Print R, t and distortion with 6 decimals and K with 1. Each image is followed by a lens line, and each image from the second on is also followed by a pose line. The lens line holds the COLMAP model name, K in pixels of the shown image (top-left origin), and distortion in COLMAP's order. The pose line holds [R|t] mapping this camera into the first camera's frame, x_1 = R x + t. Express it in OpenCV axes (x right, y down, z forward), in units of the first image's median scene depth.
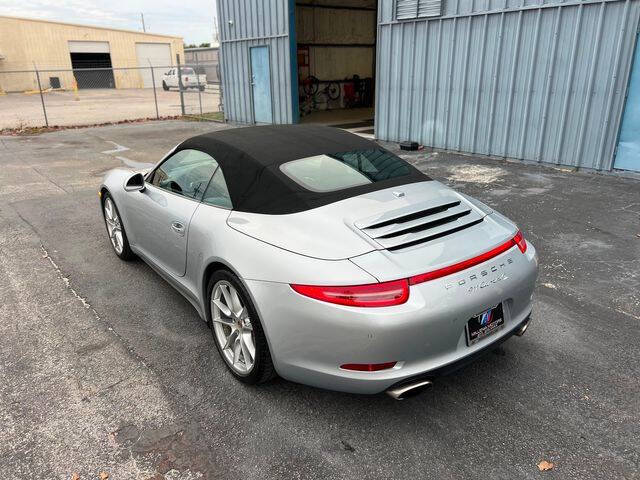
lens RADIAL K [[483.8, 0, 318.9], [0, 483.8, 240.4], [0, 0, 1]] dist [0.047811, -0.052992]
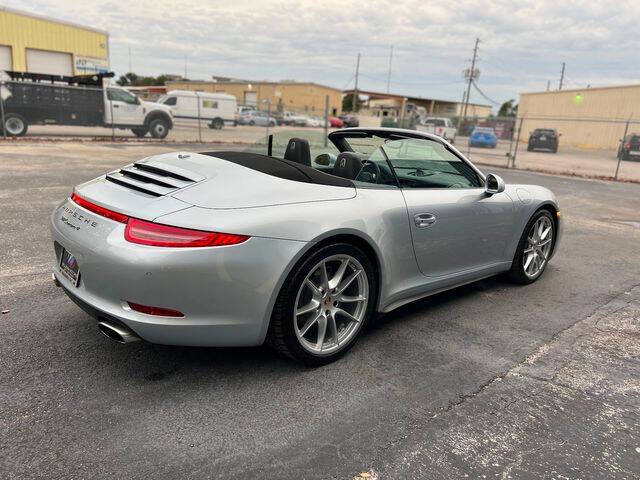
lens RADIAL K [[483.8, 0, 327.2], [0, 483.8, 241.5], [0, 0, 1]] dist [0.047811, -0.052992]
pose [[0.086950, 0.267748, -0.959558, 0.459227], [-0.395212, 0.893438, 0.213486, -0.102370], [0.914465, 0.360666, 0.183502, 0.435926]]
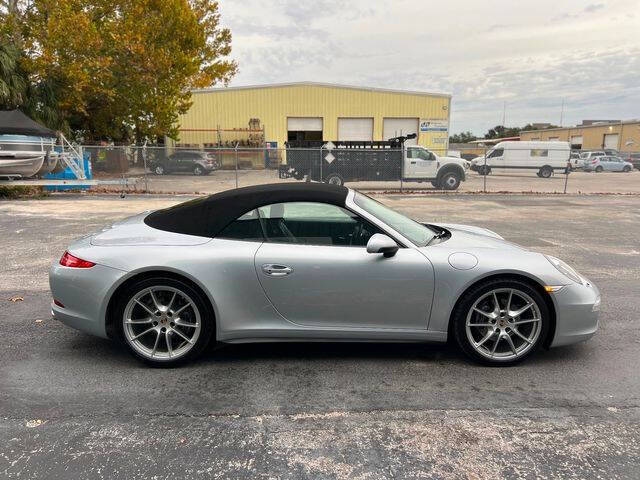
lens RADIAL K [[483.8, 0, 322.5], [0, 483.8, 243.8], [0, 0, 1]] dist [0.047811, -0.052992]
pose [[-0.592849, 0.159694, -0.789321, 0.402583], [-0.266328, 0.886110, 0.379312, -0.278801], [0.759999, 0.435093, -0.482799, 0.836843]]
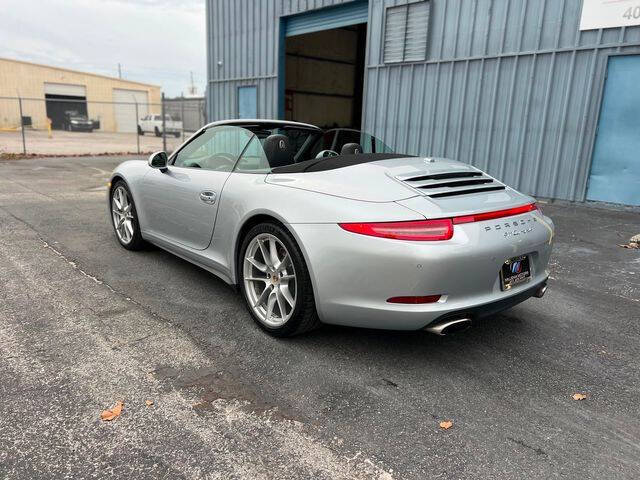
lens RADIAL K [[483.8, 0, 321.6], [0, 483.8, 241.5], [0, 0, 1]] dist [0.047811, -0.052992]
pose [[0.996554, 0.036205, 0.074632, -0.055227], [-0.027674, 0.993287, -0.112320, 0.079967], [-0.078197, 0.109867, 0.990865, -0.011433]]
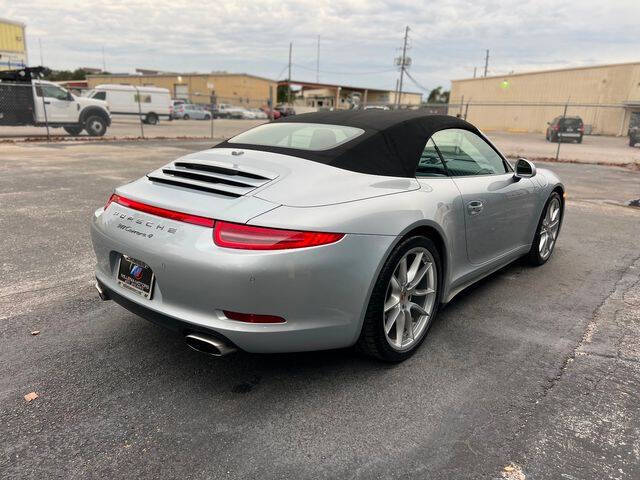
lens RADIAL K [[483.8, 0, 321.7], [0, 483.8, 245.9], [0, 0, 1]] dist [0.047811, -0.052992]
pose [[0.213029, 0.283121, -0.935126, 0.432203], [-0.365304, 0.910762, 0.192526, -0.065428], [0.906185, 0.300592, 0.297444, 0.349312]]
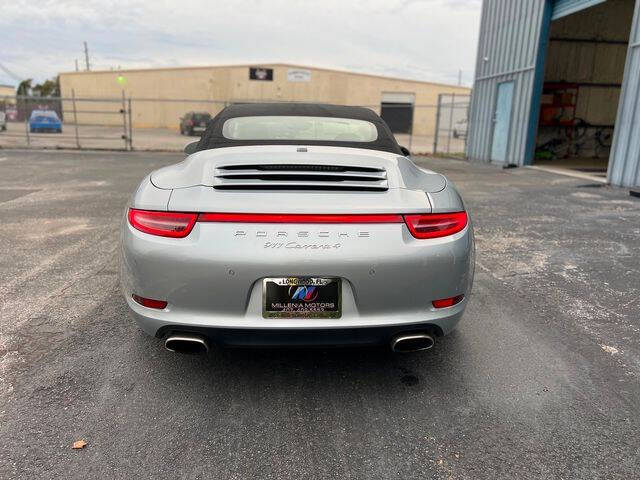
lens RADIAL K [[483.8, 0, 323.7], [0, 483.8, 242.2], [0, 0, 1]] dist [0.047811, -0.052992]
pose [[0.827585, 0.173271, -0.533929, 0.261198], [-0.226317, 0.973429, -0.034892, 0.033682], [0.513696, 0.149713, 0.844809, 0.118135]]
